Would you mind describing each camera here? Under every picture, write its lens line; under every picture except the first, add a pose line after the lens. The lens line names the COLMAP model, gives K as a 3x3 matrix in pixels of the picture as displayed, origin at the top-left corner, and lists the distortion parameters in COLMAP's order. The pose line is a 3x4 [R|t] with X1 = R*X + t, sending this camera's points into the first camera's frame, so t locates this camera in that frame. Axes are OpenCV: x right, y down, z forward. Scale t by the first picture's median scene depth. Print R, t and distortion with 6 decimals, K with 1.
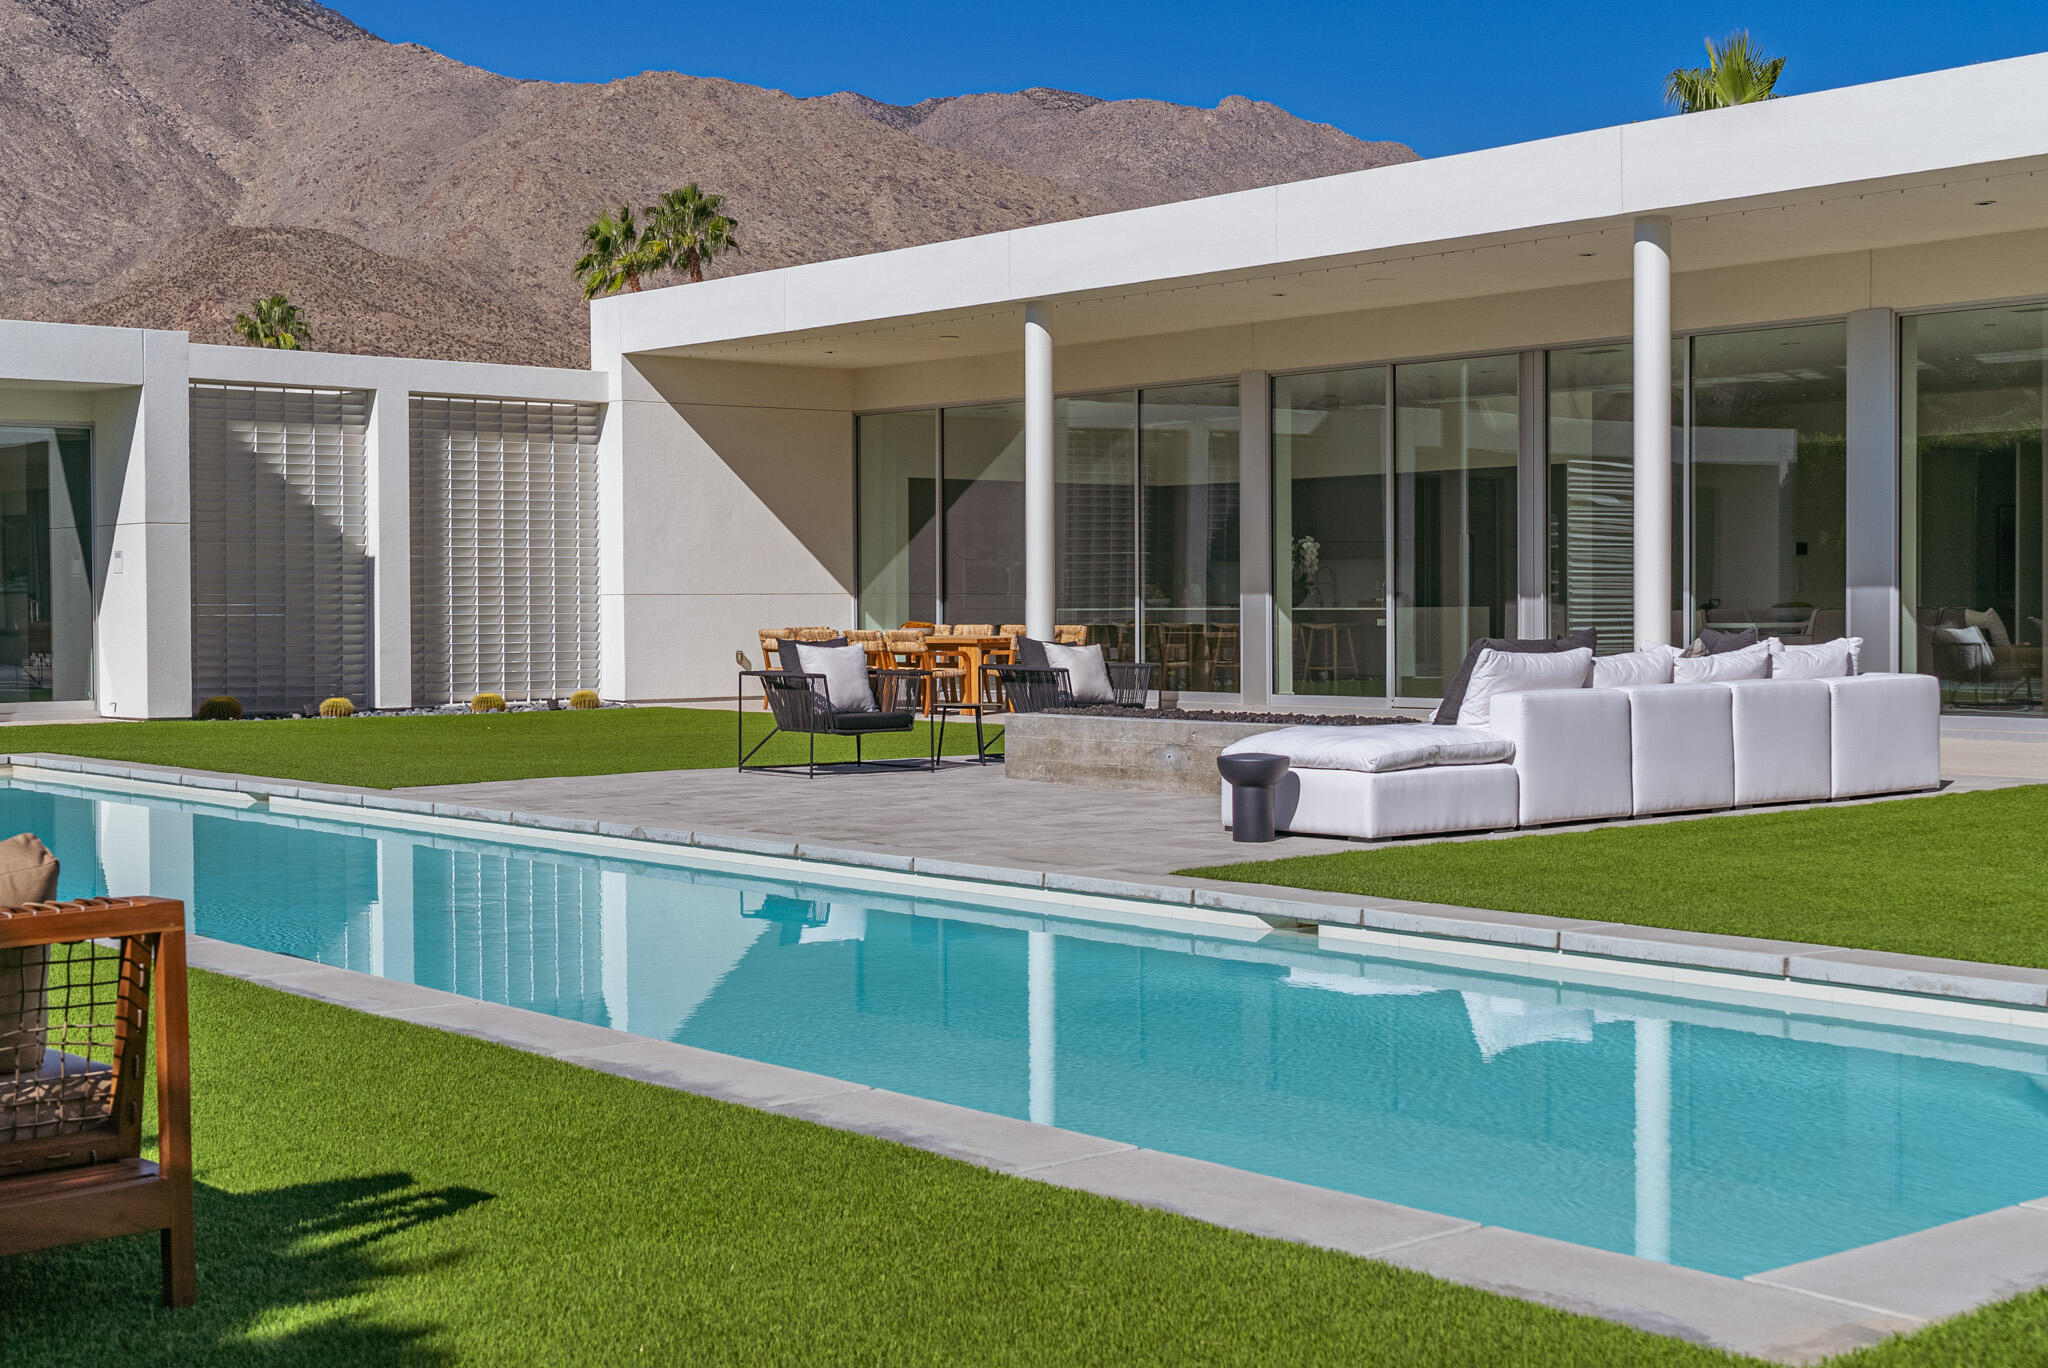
lens RADIAL K [[2687.4, 0, 1025.2], [0, 2687.4, 673.9], [0, 0, 1]] dist [0.020807, 0.000000]
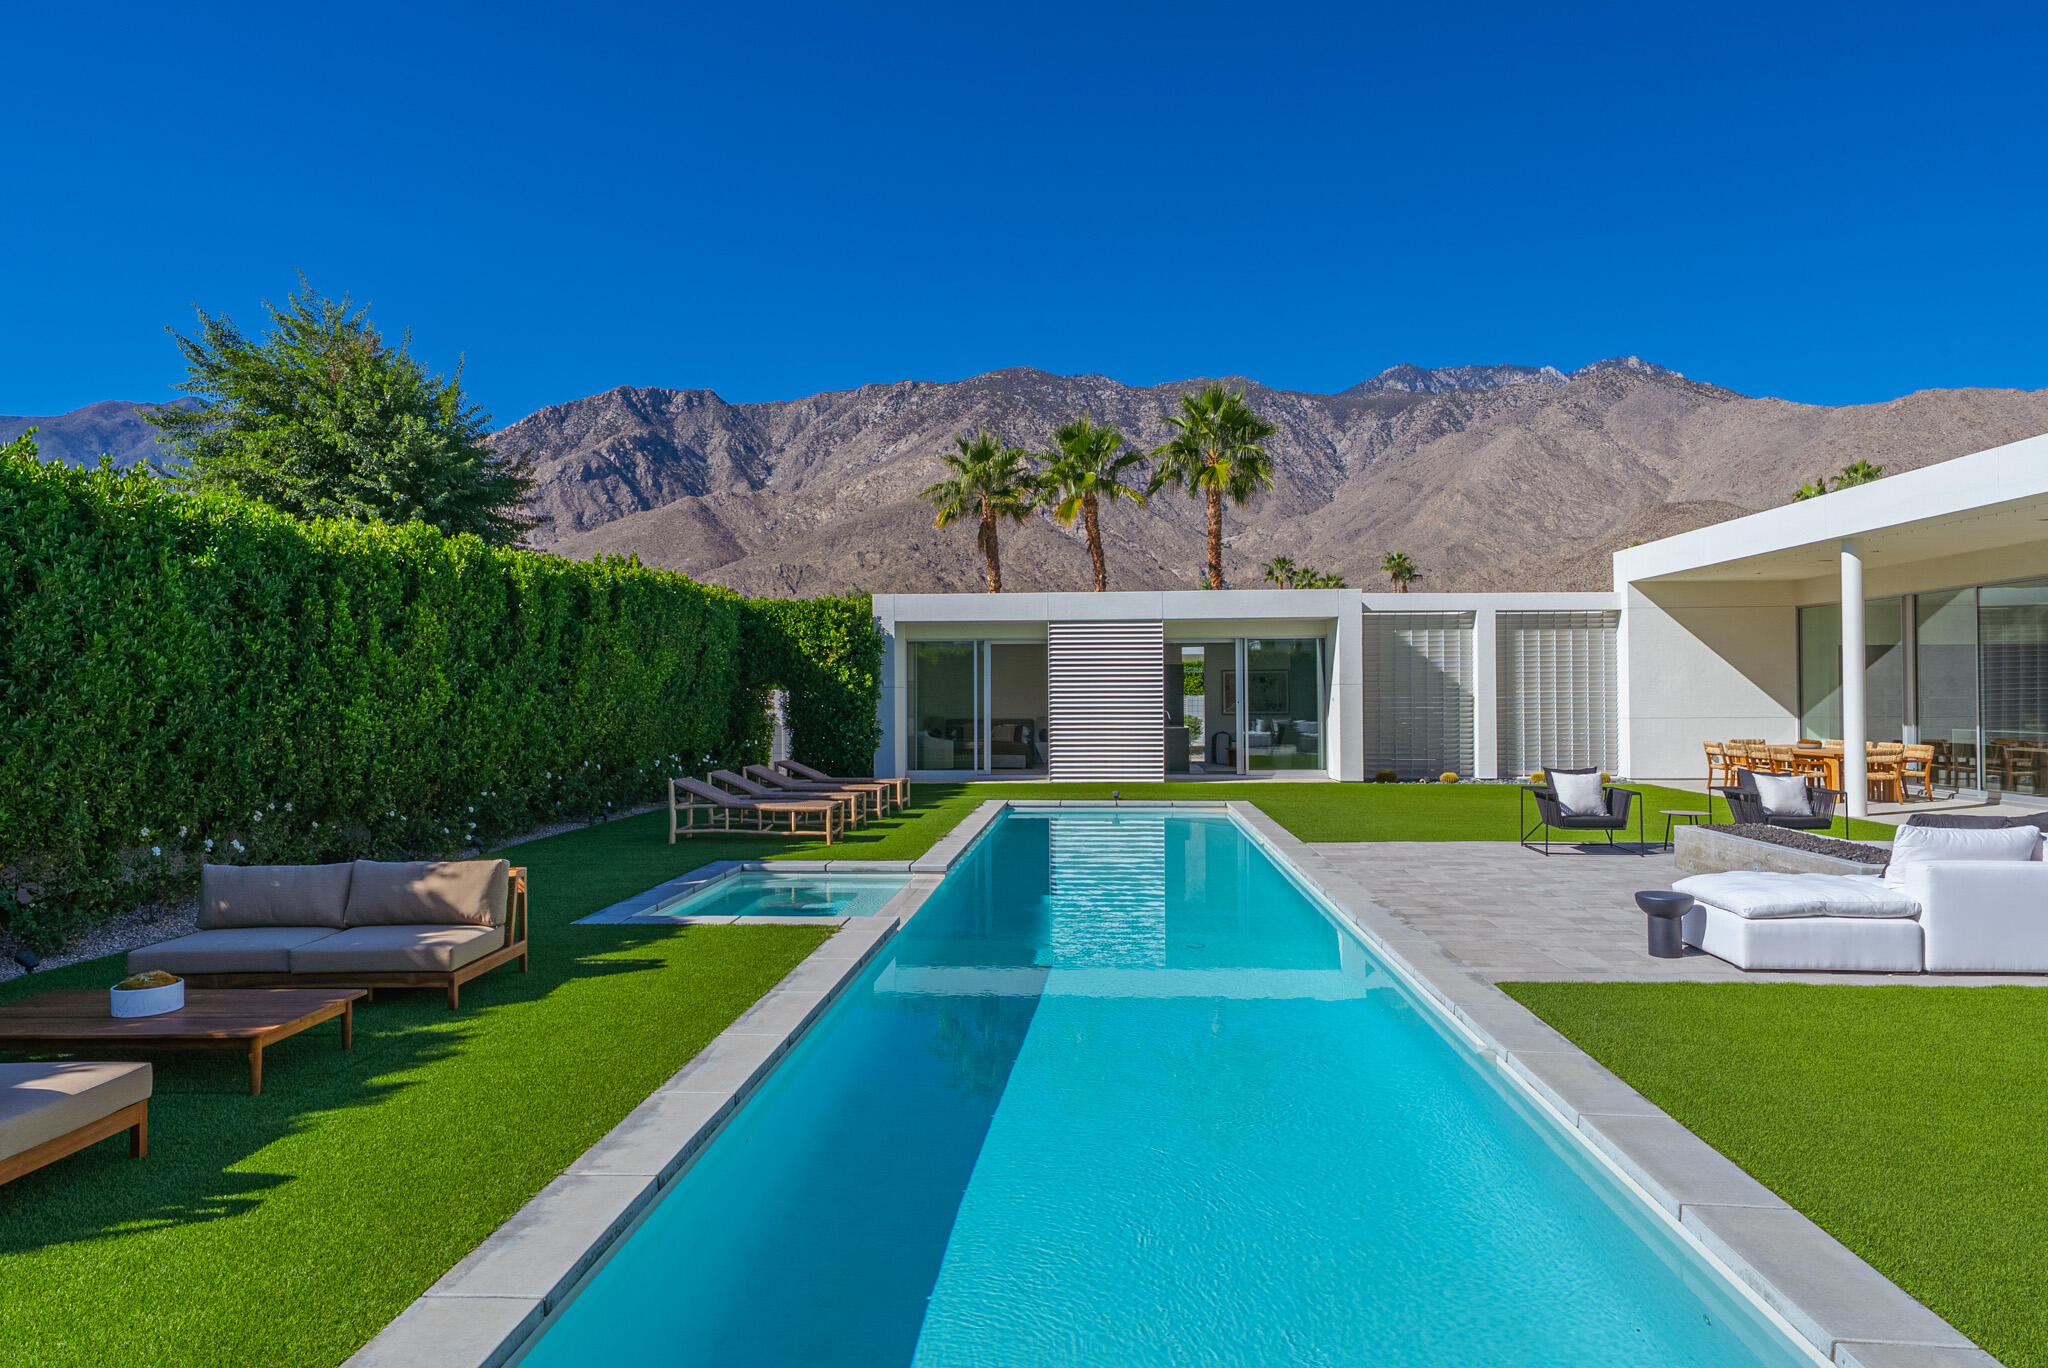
lens RADIAL K [[1247.5, 0, 1018.1], [0, 1247.5, 682.5], [0, 0, 1]] dist [0.001550, -0.000012]
pose [[0.721059, -0.006701, -0.692841, 0.146045], [-0.016138, 0.999520, -0.026463, -0.028187], [0.692686, 0.030262, 0.720604, 0.151585]]
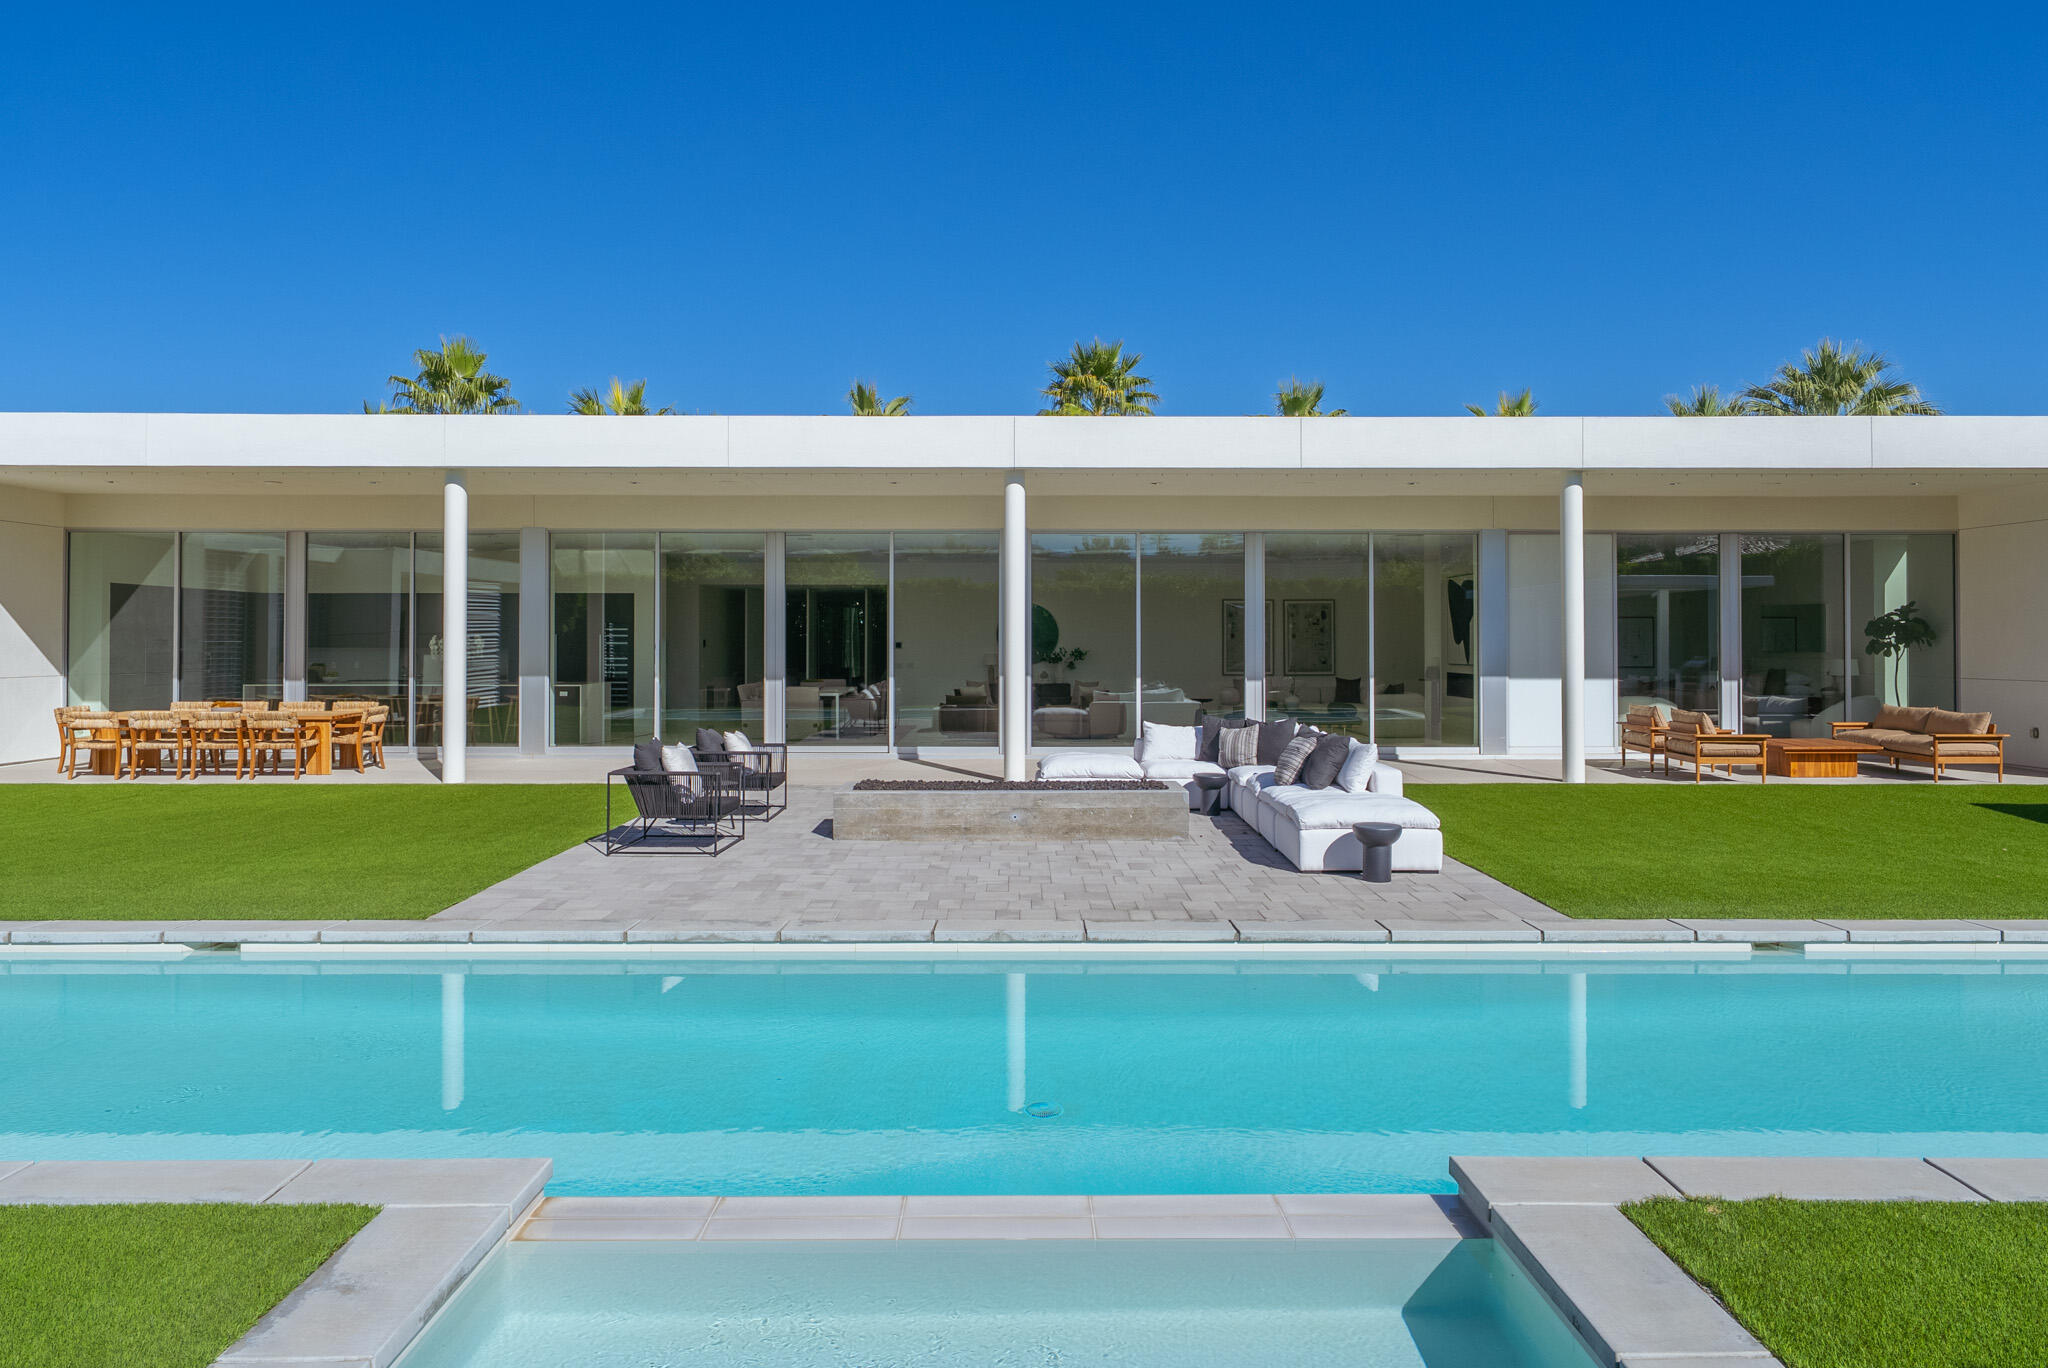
lens RADIAL K [[1345.0, 0, 1007.0], [0, 1345.0, 644.9], [0, 0, 1]] dist [-0.002933, 0.005285]
pose [[0.638877, 0.005866, 0.769287, -0.315864], [0.016231, 0.999646, -0.021102, -0.029025], [-0.769138, 0.025968, 0.638555, 0.335619]]
